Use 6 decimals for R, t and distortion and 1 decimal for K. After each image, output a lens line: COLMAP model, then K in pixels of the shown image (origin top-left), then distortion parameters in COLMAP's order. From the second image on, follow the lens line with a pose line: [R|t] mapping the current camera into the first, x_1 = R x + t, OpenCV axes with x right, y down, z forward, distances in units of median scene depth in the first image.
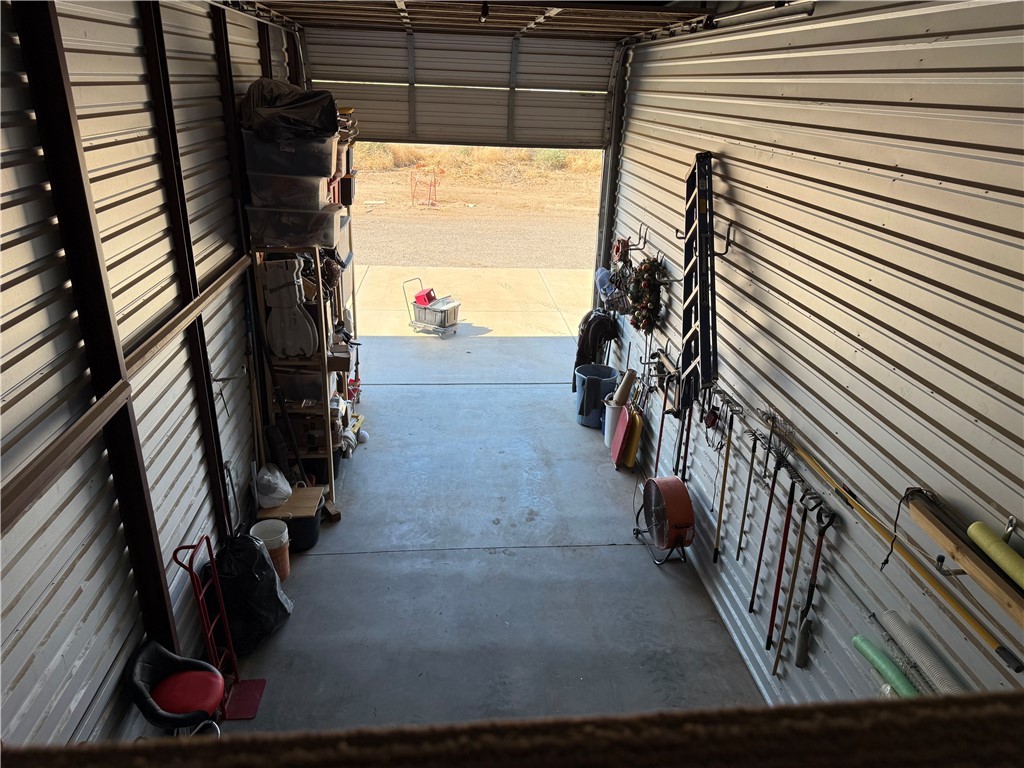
lens RADIAL K [[712.8, 0, 512.0], [0, 712.8, 384.0], [0, 0, 1]] dist [0.068462, -0.110708]
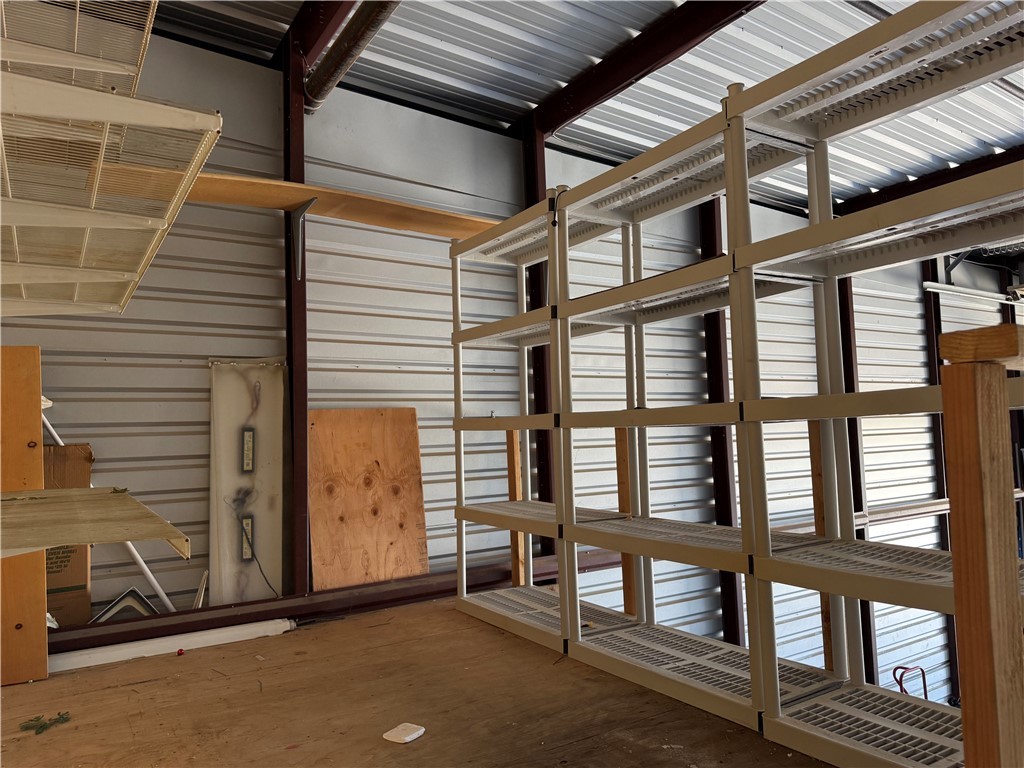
lens RADIAL K [[712.8, 0, 512.0], [0, 712.8, 384.0], [0, 0, 1]] dist [0.068462, -0.110708]
pose [[0.448305, -0.110540, -0.887019, 0.234159], [-0.302253, 0.915128, -0.266804, 0.167700], [0.841229, 0.387713, 0.376846, -0.152773]]
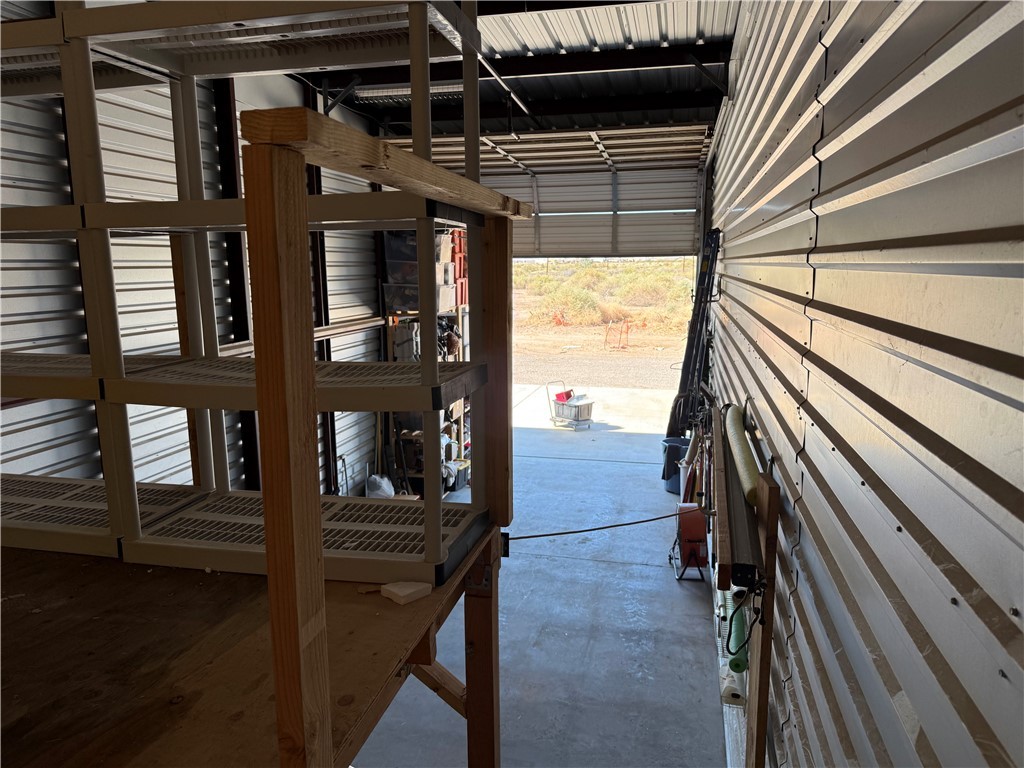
lens RADIAL K [[712.8, 0, 512.0], [0, 712.8, 384.0], [0, 0, 1]] dist [0.068462, -0.110708]
pose [[0.945204, 0.012016, -0.326258, 0.241644], [-0.088928, 0.971012, -0.221873, 0.171697], [0.314135, 0.238729, 0.918873, -0.128975]]
